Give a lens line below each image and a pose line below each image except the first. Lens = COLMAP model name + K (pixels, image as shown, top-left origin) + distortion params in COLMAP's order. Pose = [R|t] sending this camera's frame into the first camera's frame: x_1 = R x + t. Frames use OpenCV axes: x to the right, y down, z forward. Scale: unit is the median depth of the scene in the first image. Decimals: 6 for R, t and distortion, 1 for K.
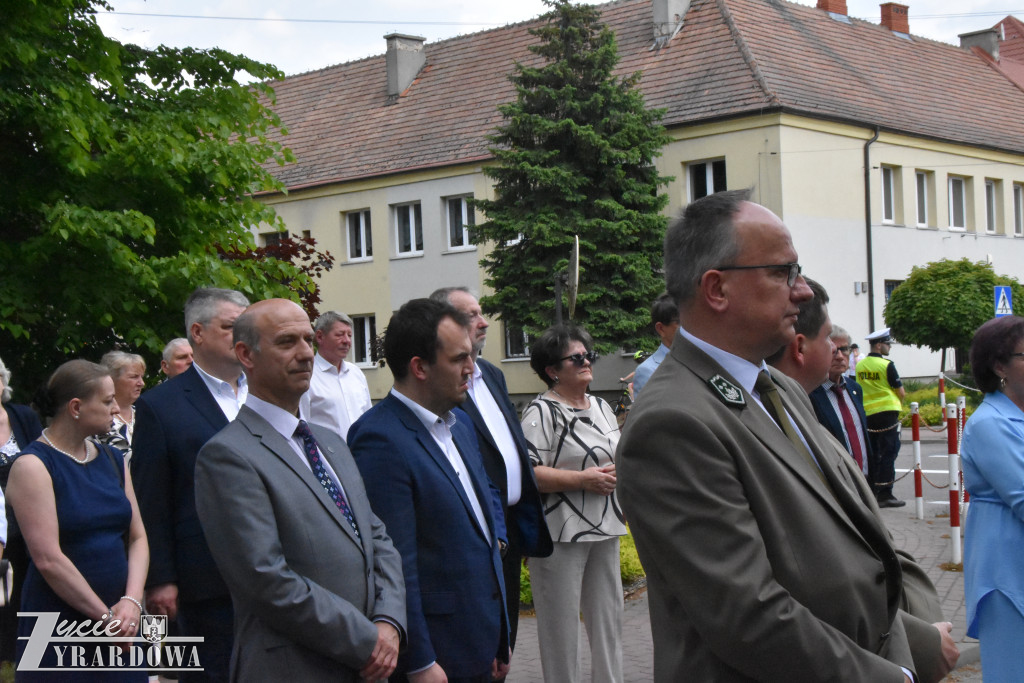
lens RADIAL K [[1731.8, 0, 497.2], [0, 1731.8, 362.8], [0, 0, 1]] dist [0.093880, 0.684837]
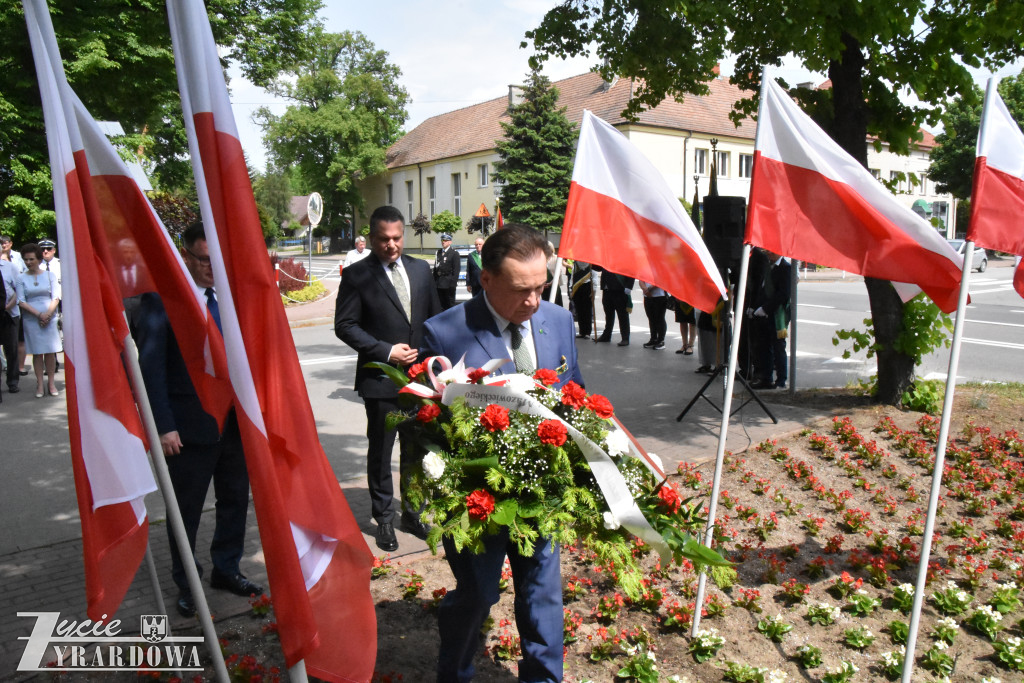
lens RADIAL K [[825.0, 0, 515.2], [0, 825.0, 351.2], [0, 0, 1]] dist [-0.175024, 0.149225]
pose [[0.967820, 0.068387, -0.242173, 0.293689], [-0.031486, 0.987711, 0.153090, -0.014825], [0.249666, -0.140538, 0.958079, -0.053534]]
